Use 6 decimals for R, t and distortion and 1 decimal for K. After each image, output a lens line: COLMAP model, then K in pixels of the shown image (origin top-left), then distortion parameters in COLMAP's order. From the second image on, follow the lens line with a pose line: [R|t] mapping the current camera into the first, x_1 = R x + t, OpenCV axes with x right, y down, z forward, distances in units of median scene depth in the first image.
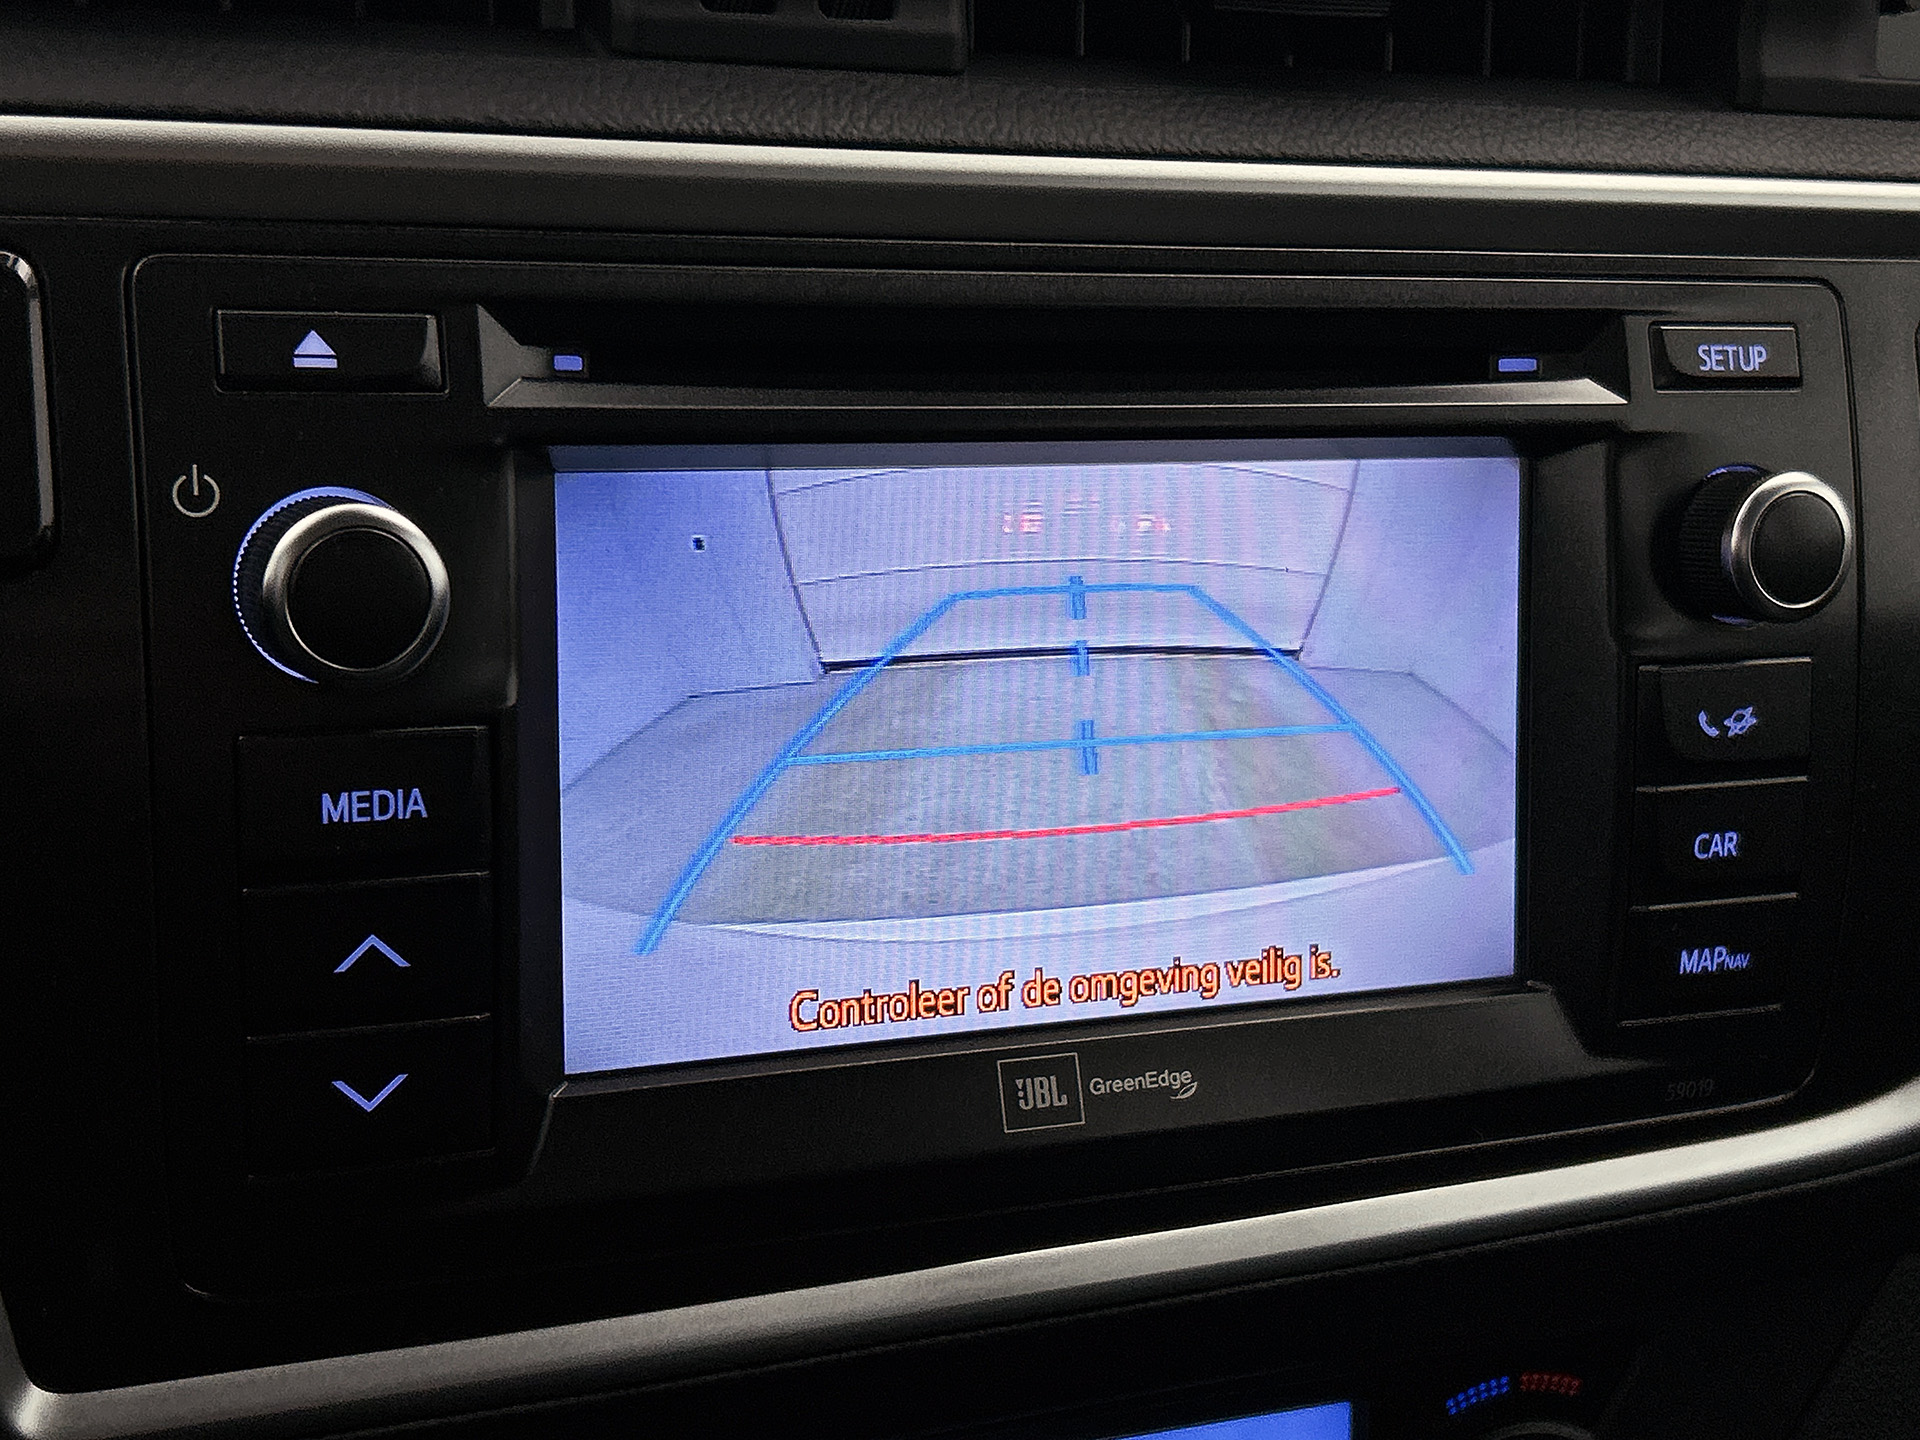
lens RADIAL K [[2768.3, 0, 952.8], [0, 2768.3, 711.6], [0, 0, 1]] dist [0.051030, 0.000000]
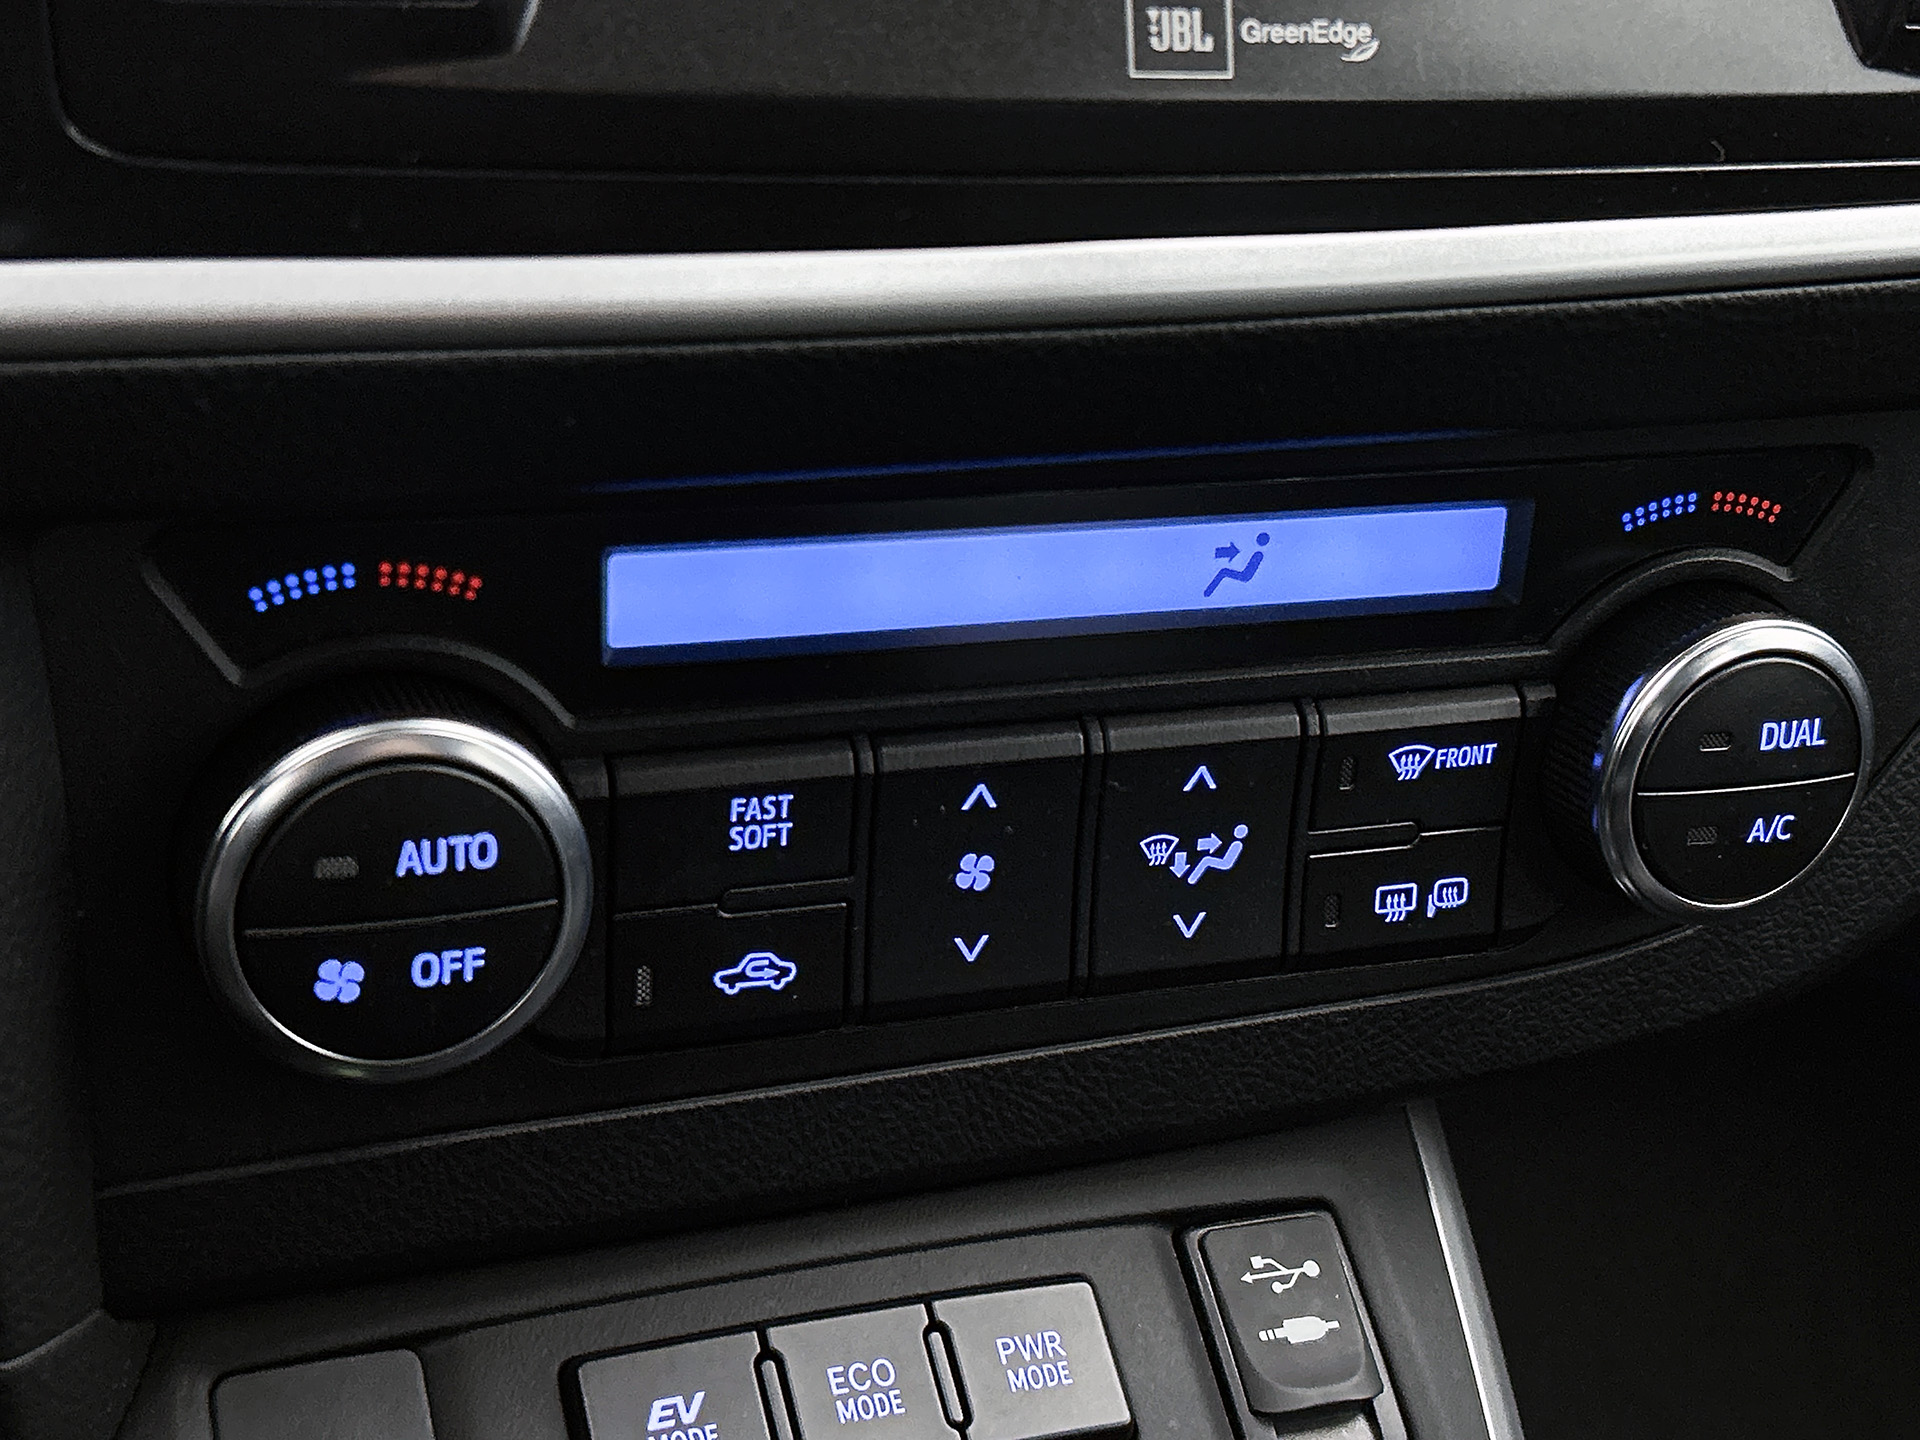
lens RADIAL K [[2768.3, 0, 959.4], [0, 2768.3, 690.7], [0, 0, 1]] dist [0.051030, 0.000000]
pose [[0.998025, 0.061185, -0.014237, -0.007729], [-0.056957, 0.976942, 0.205765, 0.161780], [0.026498, -0.204548, 0.978498, 0.192523]]
